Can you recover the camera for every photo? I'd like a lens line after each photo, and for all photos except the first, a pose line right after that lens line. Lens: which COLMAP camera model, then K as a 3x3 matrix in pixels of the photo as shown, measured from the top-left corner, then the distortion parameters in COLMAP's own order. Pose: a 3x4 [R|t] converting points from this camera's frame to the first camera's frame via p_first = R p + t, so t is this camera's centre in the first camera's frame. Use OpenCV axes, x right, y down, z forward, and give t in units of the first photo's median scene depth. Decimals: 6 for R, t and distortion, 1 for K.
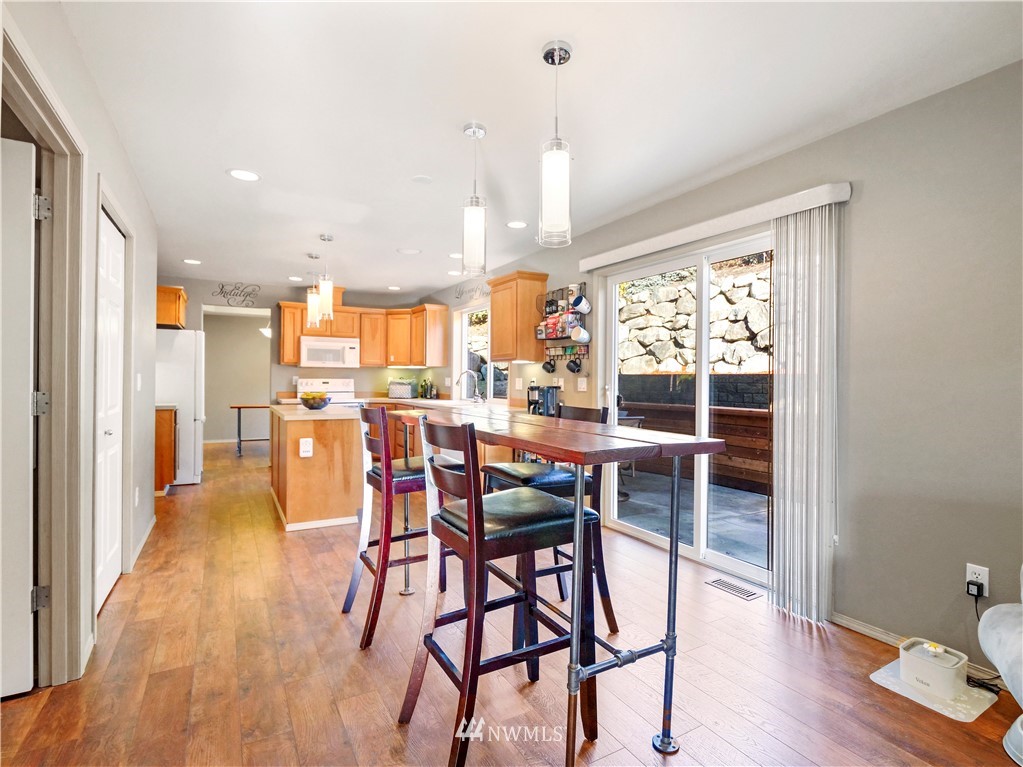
lens RADIAL K [[502.8, 0, 515.3], [0, 502.8, 380.9], [0, 0, 1]] dist [-0.024449, -0.000273]
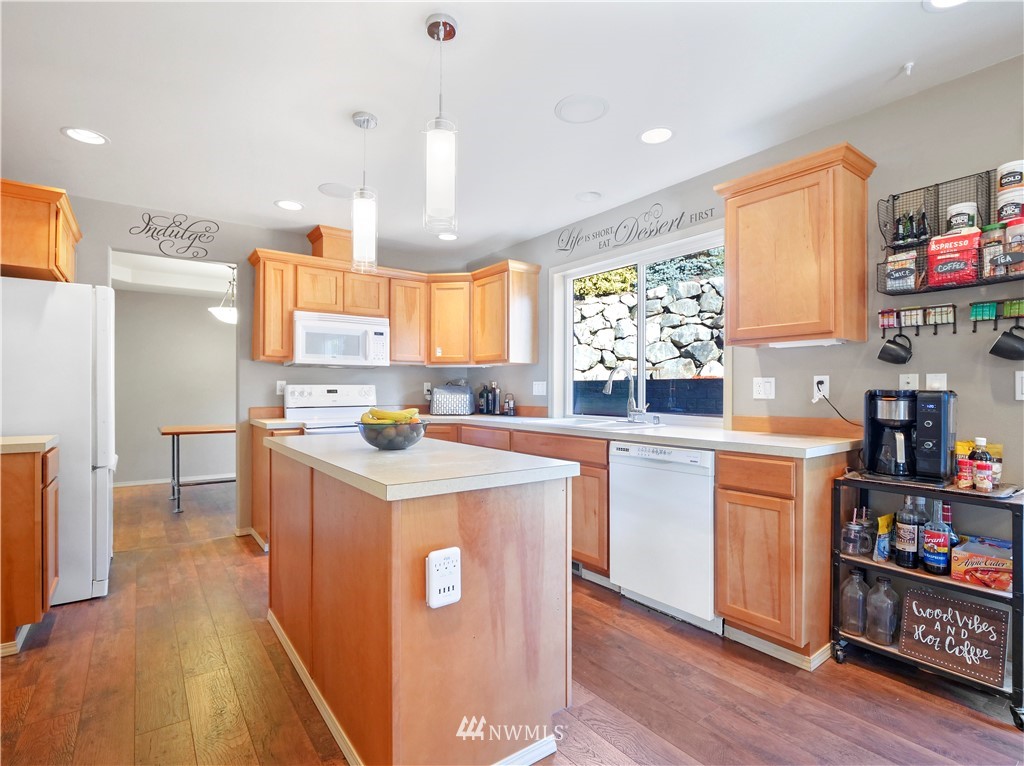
lens RADIAL K [[503.3, 0, 514.5], [0, 503.3, 390.5], [0, 0, 1]] dist [-0.024449, -0.000273]
pose [[0.992943, -0.008777, 0.118268, -0.233687], [0.009061, 0.999957, -0.001865, 0.005653], [-0.118247, 0.002923, 0.992980, 0.377512]]
